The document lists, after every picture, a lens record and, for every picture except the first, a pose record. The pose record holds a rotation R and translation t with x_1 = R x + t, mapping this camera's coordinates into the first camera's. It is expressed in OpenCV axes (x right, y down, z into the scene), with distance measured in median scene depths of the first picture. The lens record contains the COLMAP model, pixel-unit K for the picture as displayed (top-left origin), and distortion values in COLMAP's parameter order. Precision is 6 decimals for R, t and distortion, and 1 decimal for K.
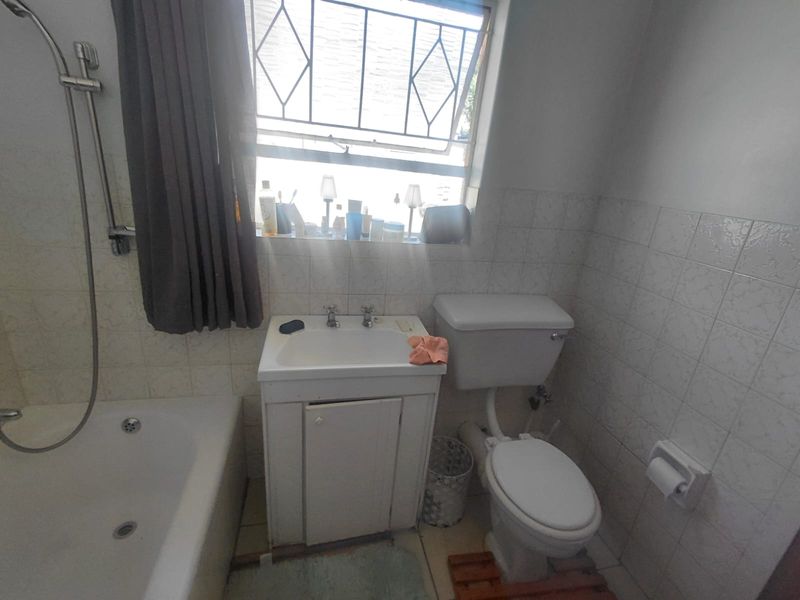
lens RADIAL K [[359.1, 0, 400.0], [0, 359.1, 300.0], [0, 0, 1]] dist [-0.000766, -0.000053]
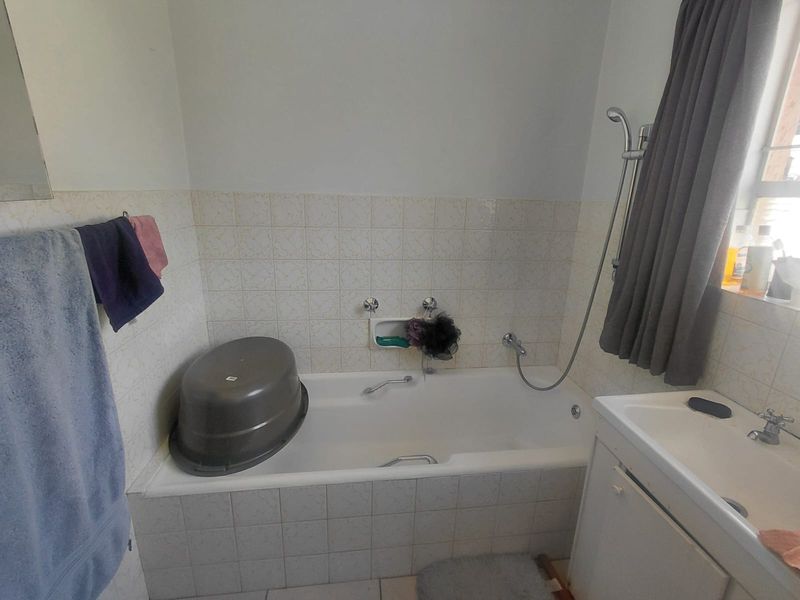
lens RADIAL K [[359.1, 0, 400.0], [0, 359.1, 300.0], [0, 0, 1]] dist [-0.000766, -0.000053]
pose [[-0.107387, 0.196952, -0.974514, 0.474173], [-0.374849, 0.899825, 0.223164, -0.056043], [0.920845, 0.389261, -0.022802, 0.299698]]
